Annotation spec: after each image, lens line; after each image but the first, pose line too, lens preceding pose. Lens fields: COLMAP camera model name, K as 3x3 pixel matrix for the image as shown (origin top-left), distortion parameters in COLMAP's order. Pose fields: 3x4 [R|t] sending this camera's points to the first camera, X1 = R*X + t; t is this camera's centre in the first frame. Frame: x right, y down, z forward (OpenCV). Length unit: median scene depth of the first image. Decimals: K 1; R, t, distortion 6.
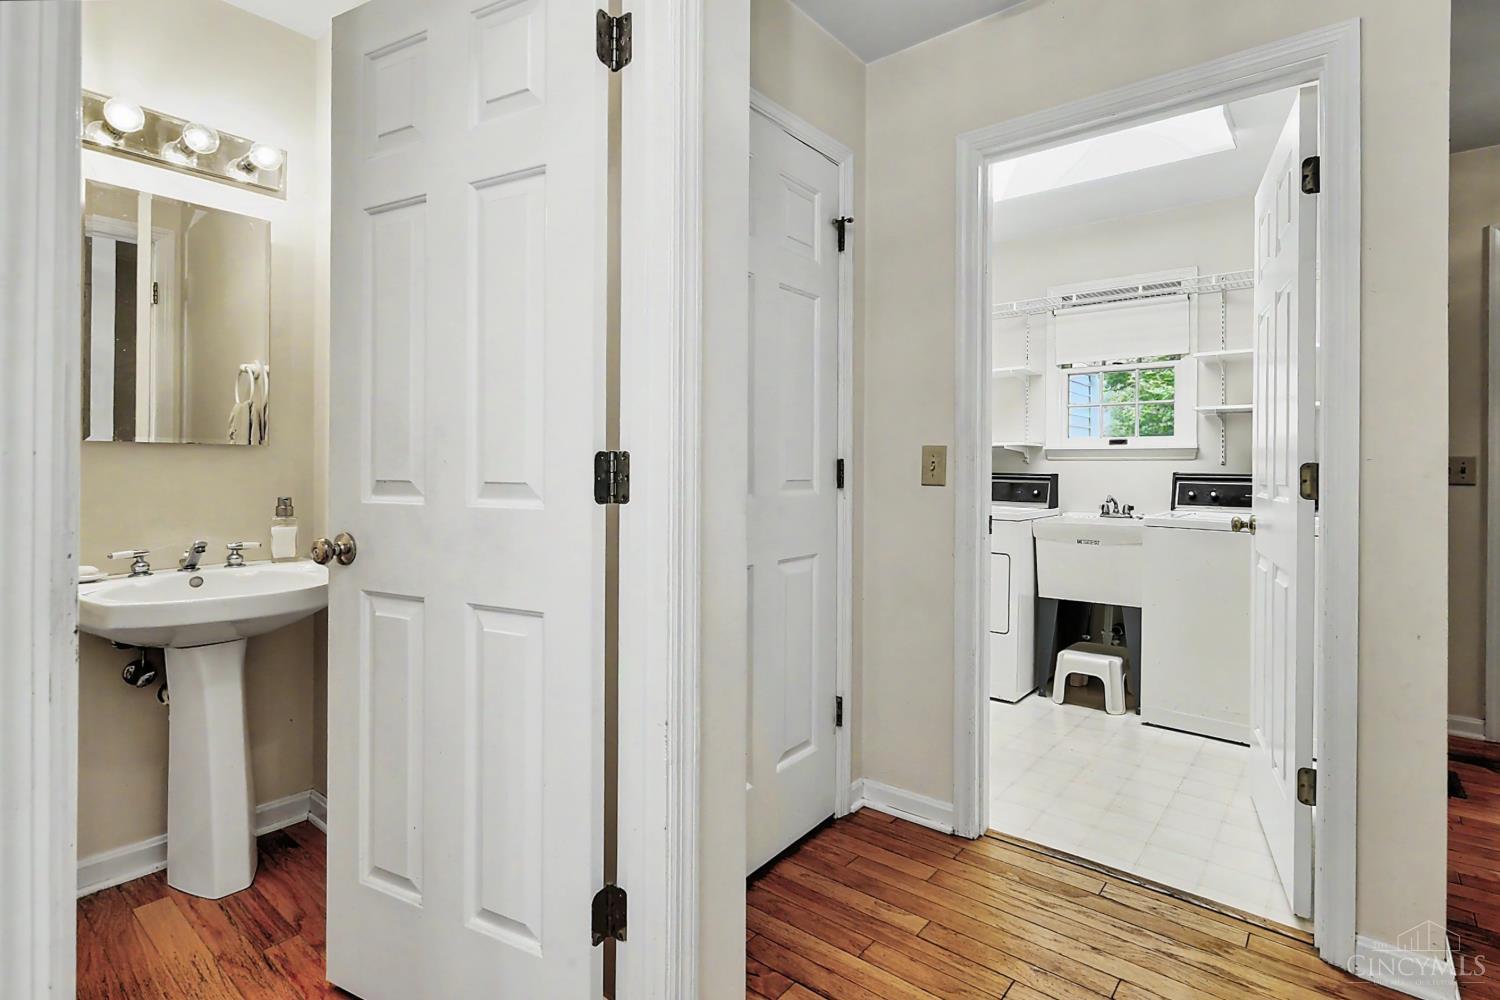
lens RADIAL K [[710.9, 0, 749.5], [0, 710.9, 469.0], [0, 0, 1]] dist [0.000323, -0.000706]
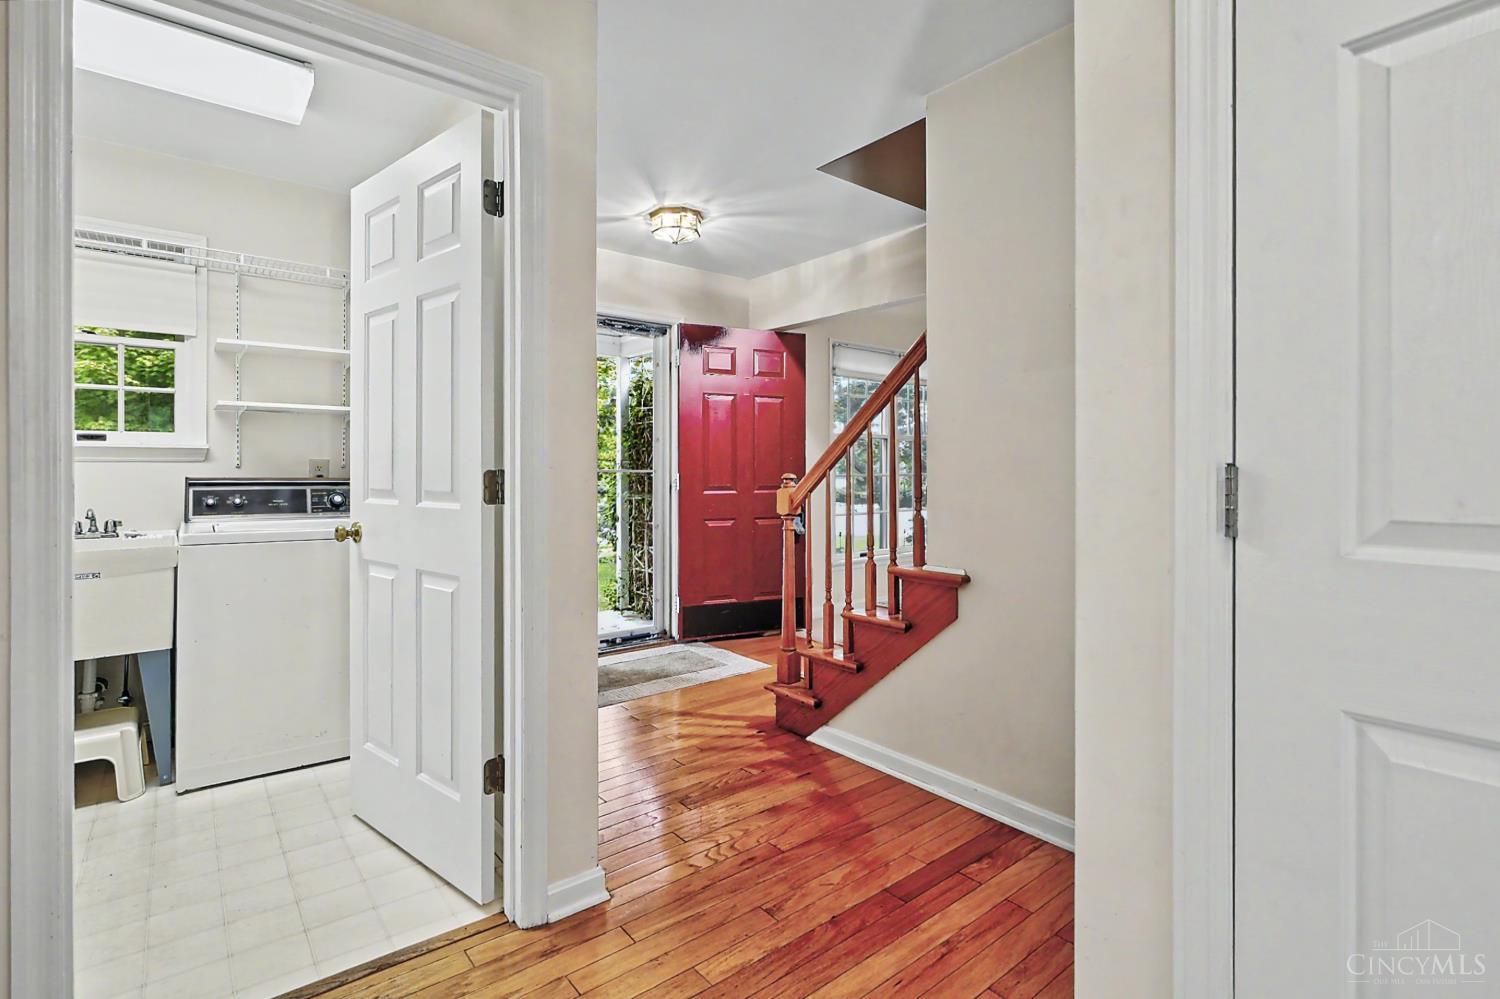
lens RADIAL K [[710.9, 0, 749.5], [0, 710.9, 468.5], [0, 0, 1]] dist [0.000323, -0.000706]
pose [[0.218296, -0.004113, 0.975874, -0.078849], [0.003190, 0.999989, 0.003501, -0.006586], [-0.975877, 0.002348, 0.218307, 0.192865]]
